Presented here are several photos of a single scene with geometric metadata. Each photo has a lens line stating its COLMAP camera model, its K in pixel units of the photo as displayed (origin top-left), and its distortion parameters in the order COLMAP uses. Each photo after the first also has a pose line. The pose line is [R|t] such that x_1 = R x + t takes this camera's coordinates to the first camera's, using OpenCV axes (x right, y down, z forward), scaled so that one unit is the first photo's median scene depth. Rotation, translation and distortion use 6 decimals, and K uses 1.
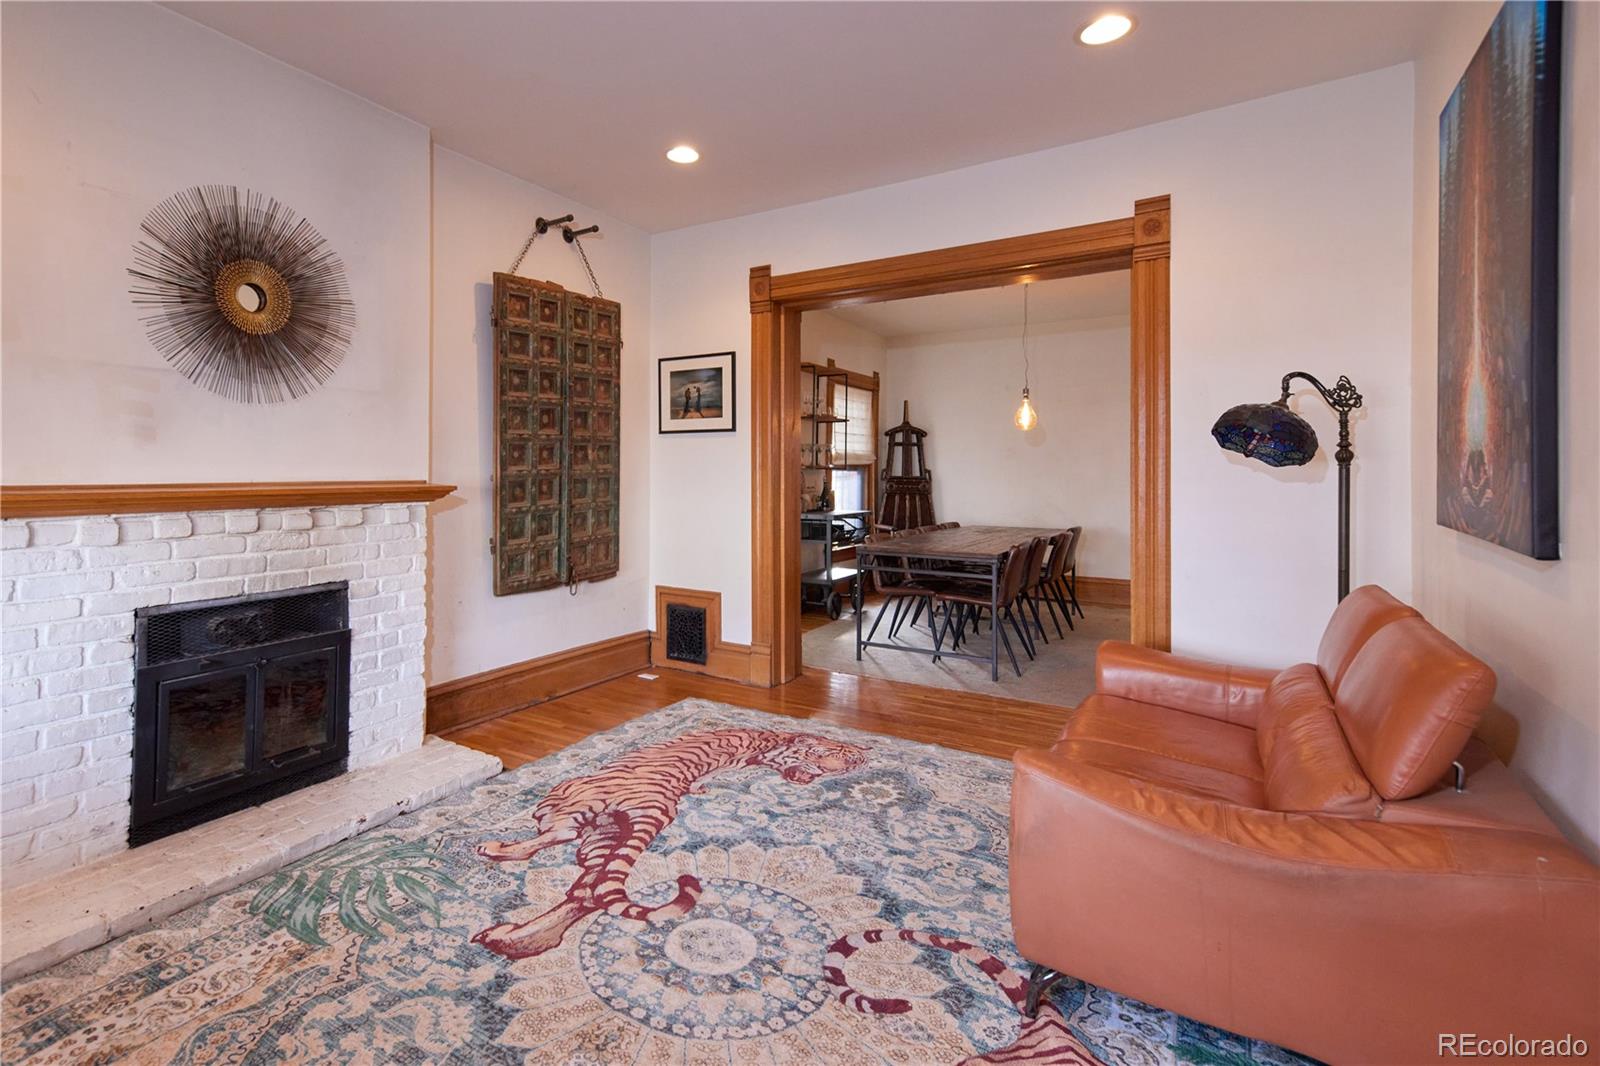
lens RADIAL K [[760.4, 0, 701.7], [0, 760.4, 463.9], [0, 0, 1]] dist [0.021045, 0.000986]
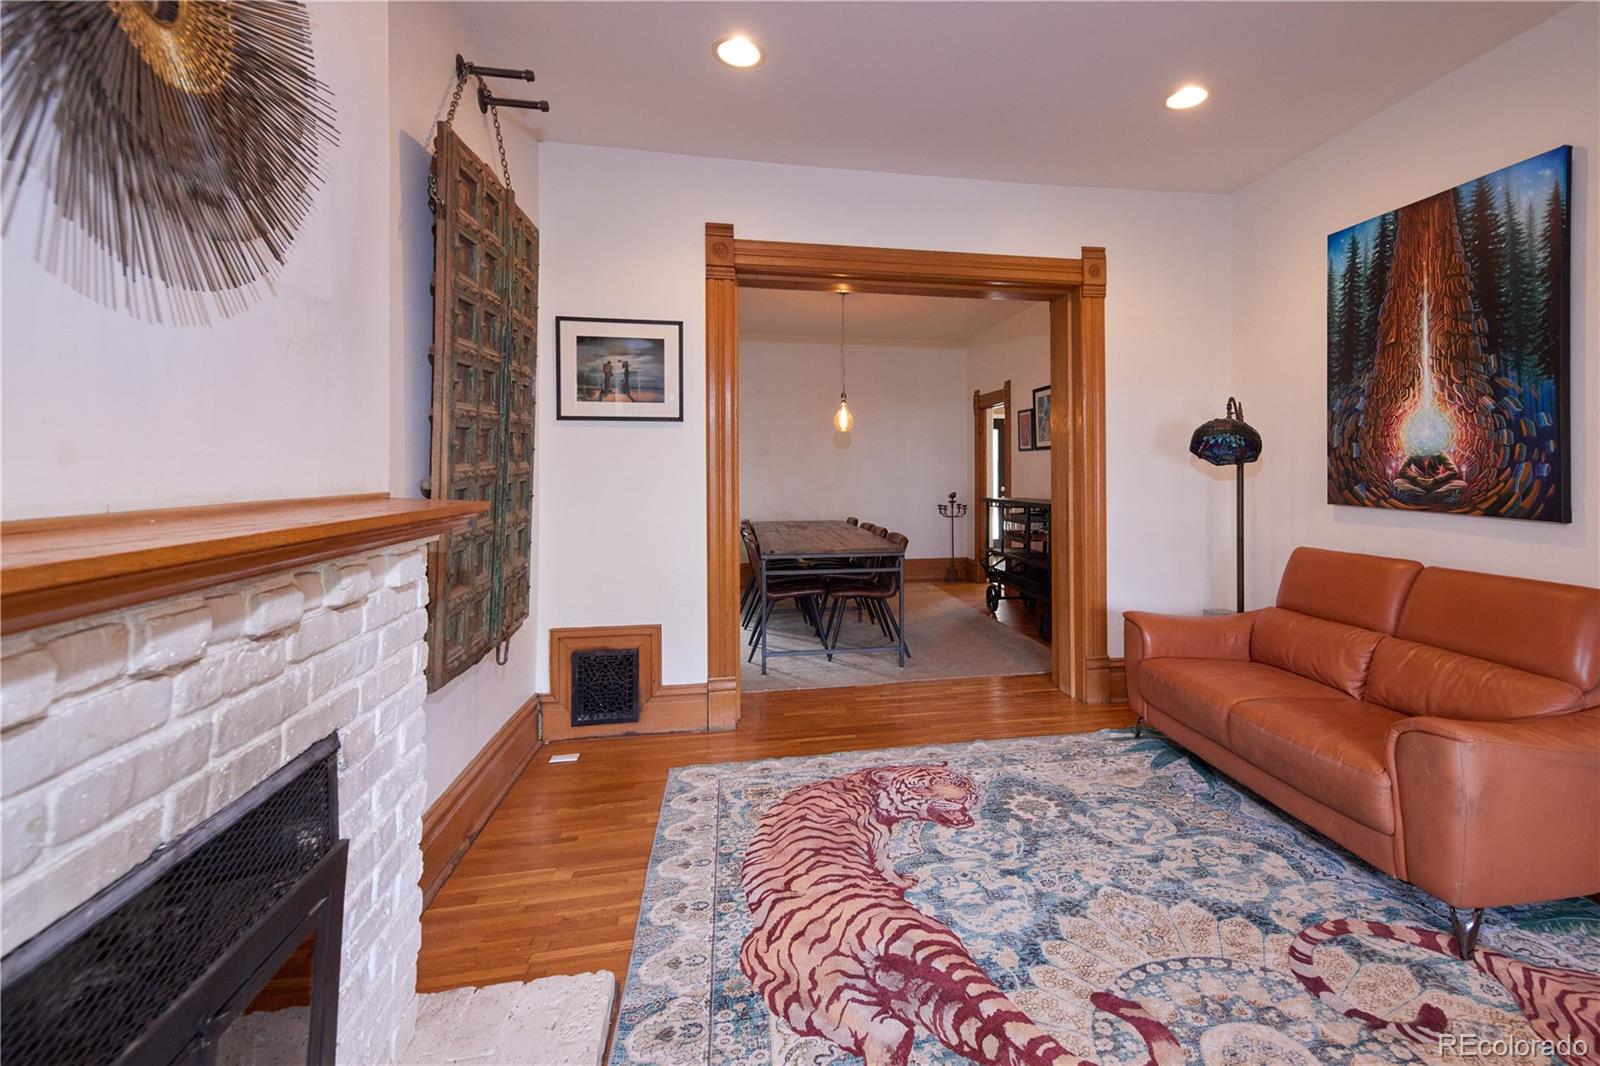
lens RADIAL K [[713.6, 0, 855.6], [0, 713.6, 463.8], [0, 0, 1]] dist [0.033780, -0.006173]
pose [[0.705913, 0.003201, 0.708291, -0.578096], [-0.003679, 0.999993, -0.000852, 0.003799], [-0.708289, -0.002004, 0.705920, 0.533806]]
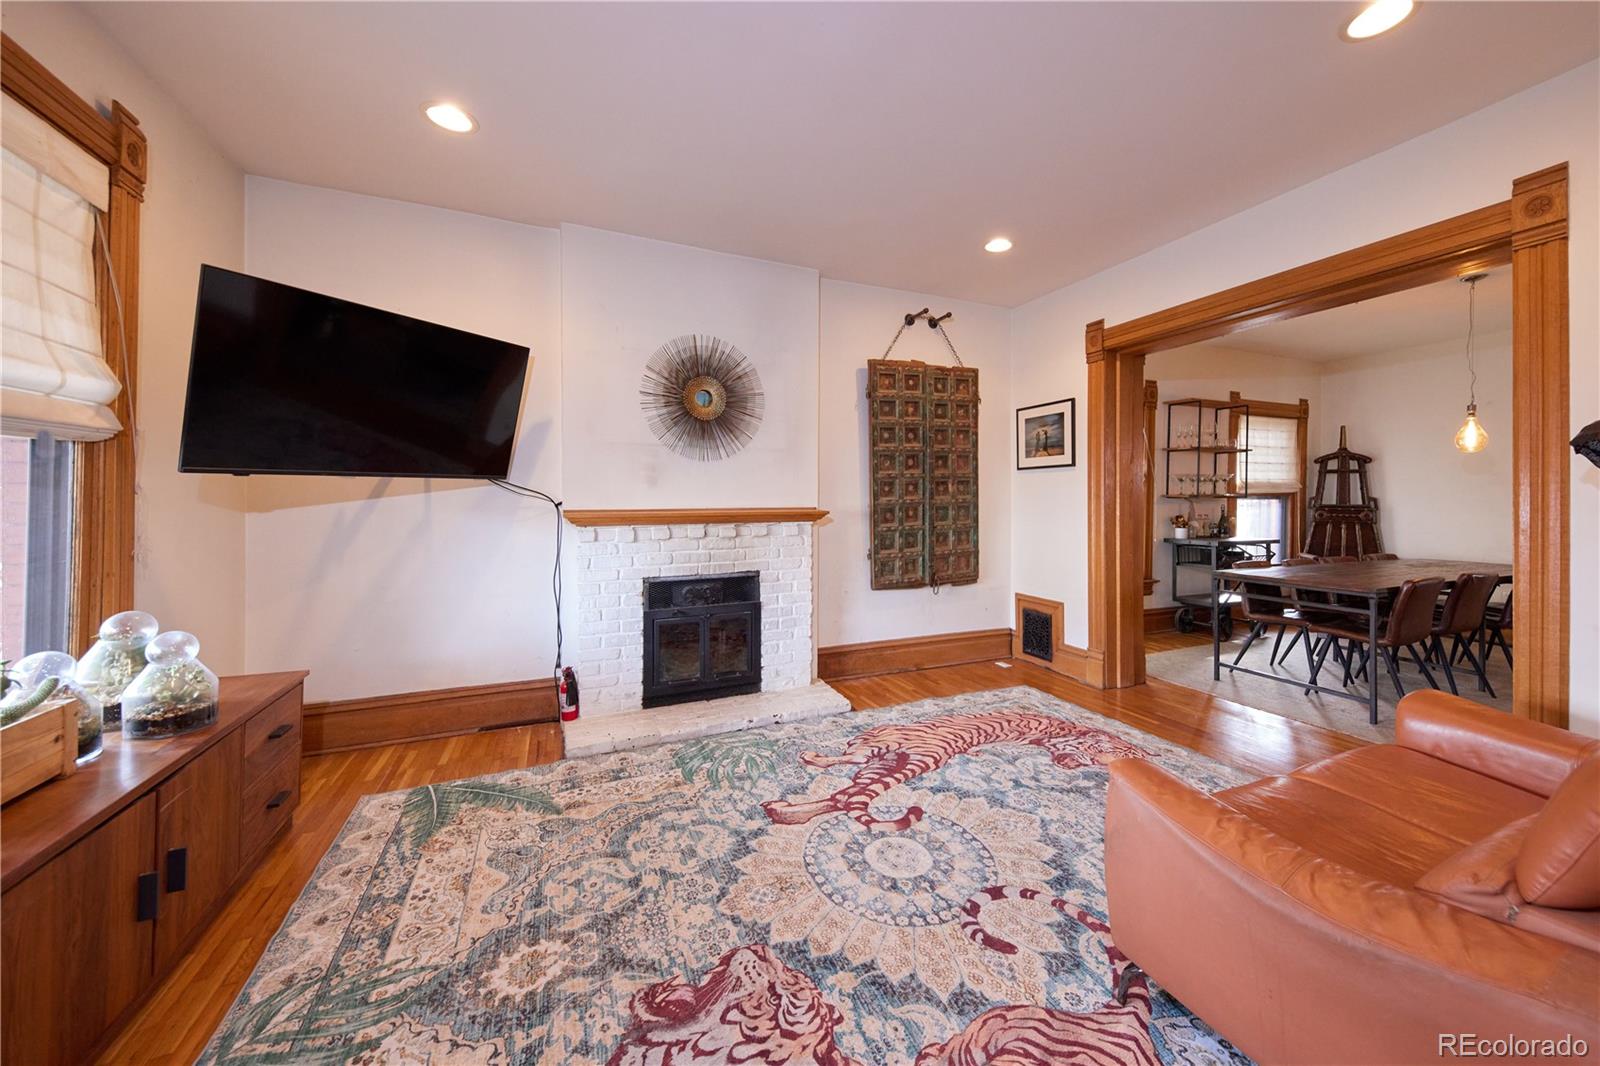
lens RADIAL K [[586.9, 0, 826.9], [0, 586.9, 499.4], [0, 0, 1]] dist [0.017301, -0.005409]
pose [[0.849217, -0.004176, -0.528027, 0.315334], [0.008595, 0.999946, 0.005915, -0.000450], [0.527974, -0.009562, 0.849207, 0.047578]]
